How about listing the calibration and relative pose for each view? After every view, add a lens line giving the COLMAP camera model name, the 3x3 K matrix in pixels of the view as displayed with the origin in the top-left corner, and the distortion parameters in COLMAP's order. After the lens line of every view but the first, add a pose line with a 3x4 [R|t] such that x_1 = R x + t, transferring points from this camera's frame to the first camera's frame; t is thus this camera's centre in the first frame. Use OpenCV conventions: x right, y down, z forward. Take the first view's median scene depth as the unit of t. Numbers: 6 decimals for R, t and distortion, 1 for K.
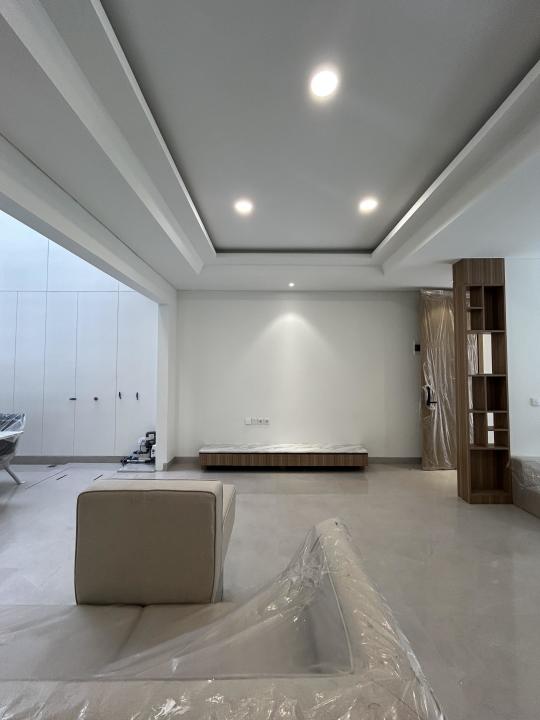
lens RADIAL K [[292.0, 0, 270.0], [0, 292.0, 360.0], [0, 0, 1]] dist [0.000628, -0.000043]
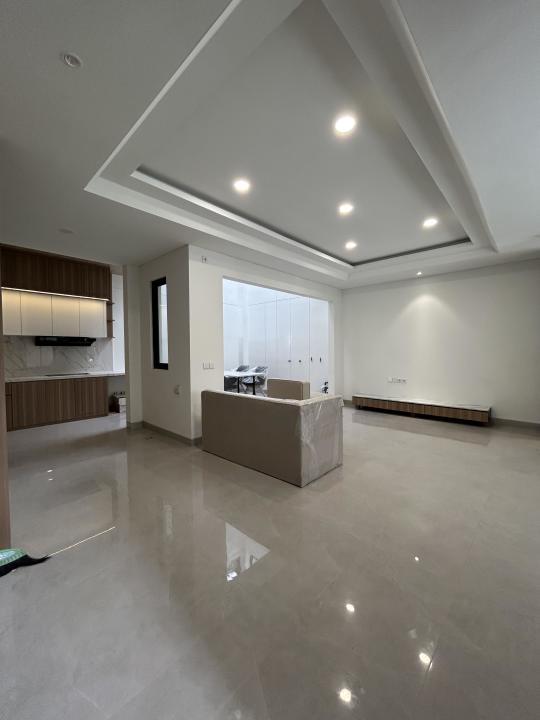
lens RADIAL K [[292.0, 0, 270.0], [0, 292.0, 360.0], [0, 0, 1]] dist [0.000628, -0.000043]
pose [[0.734720, 0.014339, -0.678219, 0.447378], [0.042502, 0.996839, 0.067118, 0.004009], [0.677038, -0.078139, 0.731788, -0.379519]]
